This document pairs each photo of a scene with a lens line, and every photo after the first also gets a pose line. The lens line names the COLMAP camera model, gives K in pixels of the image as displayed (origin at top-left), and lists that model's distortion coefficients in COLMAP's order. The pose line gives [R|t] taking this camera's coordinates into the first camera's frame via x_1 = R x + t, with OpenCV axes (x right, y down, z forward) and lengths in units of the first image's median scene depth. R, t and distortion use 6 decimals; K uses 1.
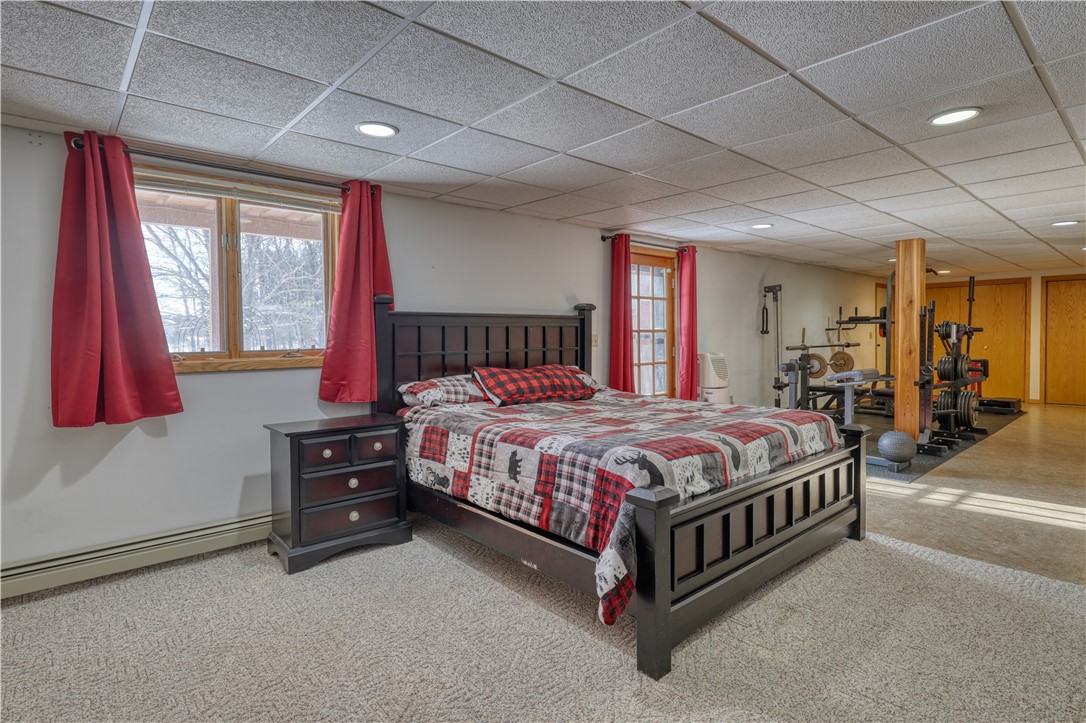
lens RADIAL K [[559.8, 0, 575.4], [0, 559.8, 344.4], [0, 0, 1]] dist [0.000421, 0.000192]
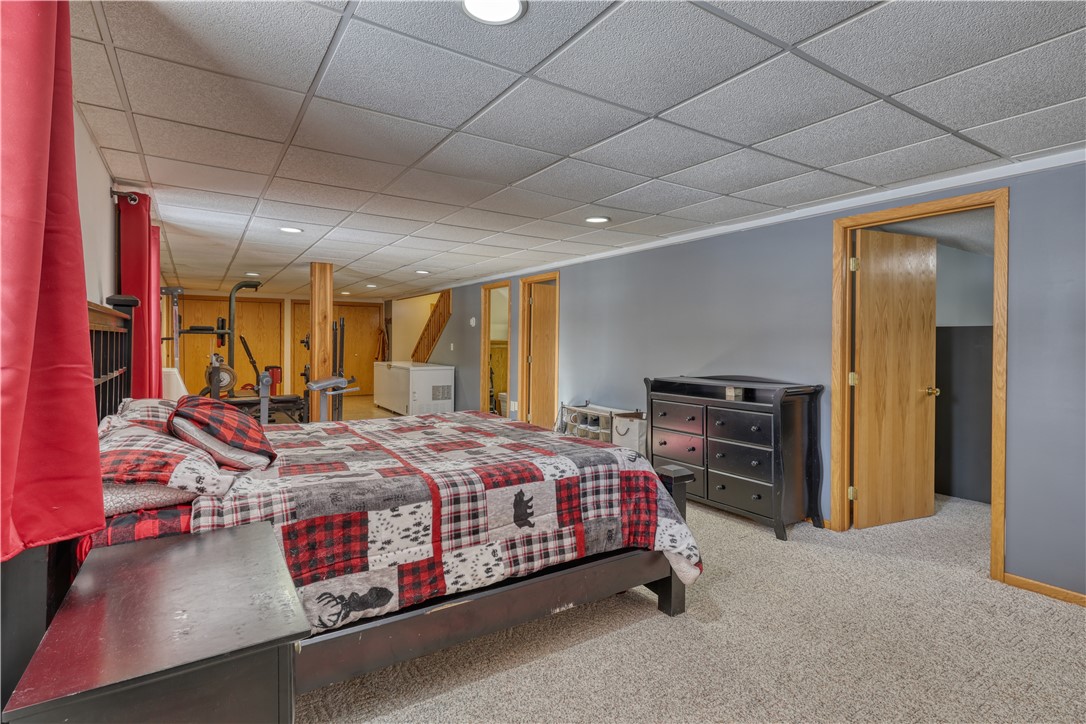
lens RADIAL K [[524.5, 0, 539.1], [0, 524.5, 340.5], [0, 0, 1]] dist [0.002215, 0.000414]
pose [[0.186576, 0.010474, 0.982385, -0.805413], [0.012236, 0.999841, -0.012984, -0.018871], [-0.982364, 0.014443, 0.186418, 0.774788]]
